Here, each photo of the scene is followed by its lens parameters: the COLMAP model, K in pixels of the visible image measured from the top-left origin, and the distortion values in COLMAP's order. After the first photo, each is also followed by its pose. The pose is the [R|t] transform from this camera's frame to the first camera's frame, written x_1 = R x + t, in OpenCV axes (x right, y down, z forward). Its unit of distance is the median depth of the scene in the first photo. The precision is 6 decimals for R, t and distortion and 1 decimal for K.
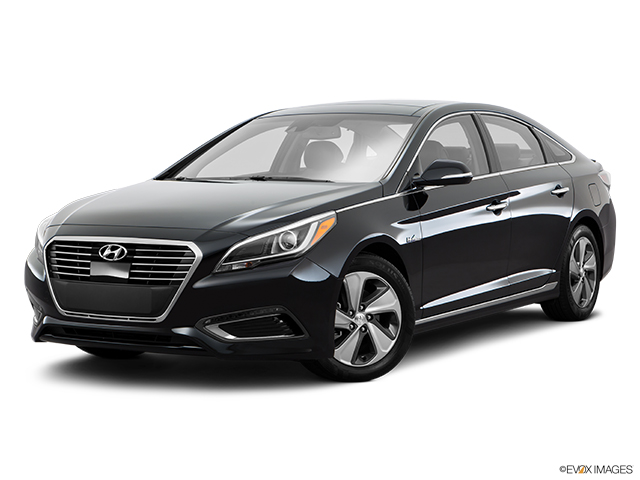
lens RADIAL K [[1341.6, 0, 321.2], [0, 1341.6, 236.9], [0, 0, 1]] dist [0.141543, 0.000000]
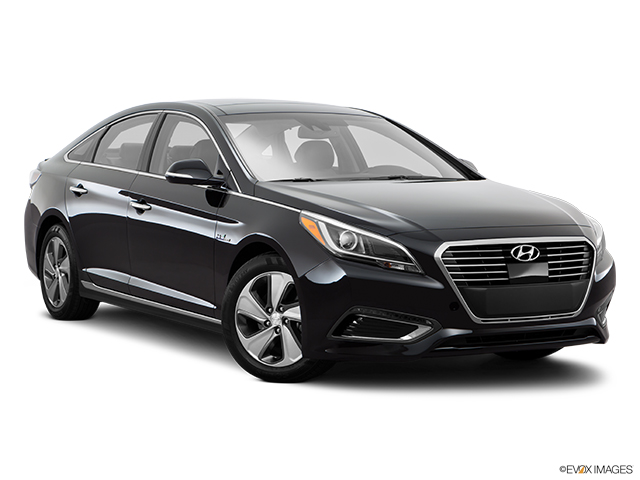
lens RADIAL K [[1341.6, 0, 320.2], [0, 1341.6, 240.0], [0, 0, 1]] dist [0.141543, 0.000000]
pose [[0.471116, -0.053011, 0.880477, -1.050208], [0.049894, 0.998196, 0.033402, -0.037084], [-0.880659, 0.028194, 0.472911, 0.635690]]
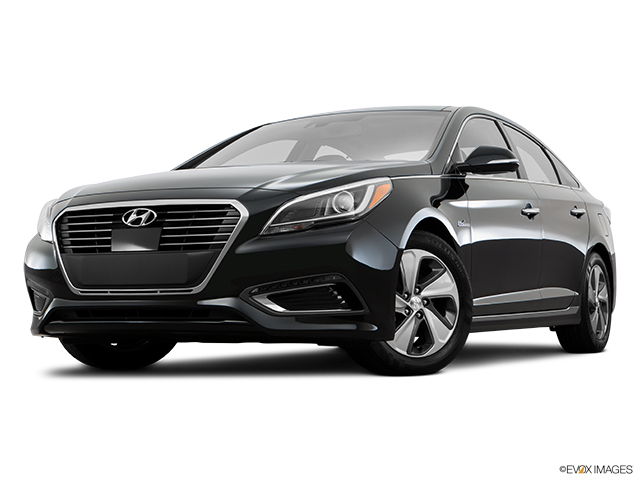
lens RADIAL K [[1210.6, 0, 314.8], [0, 1210.6, 237.9], [0, 0, 1]] dist [0.140949, 0.000000]
pose [[0.997183, 0.004159, 0.074888, -0.096462], [0.004633, 0.993139, -0.116848, 0.111012], [-0.074860, 0.116866, 0.990322, 0.212909]]
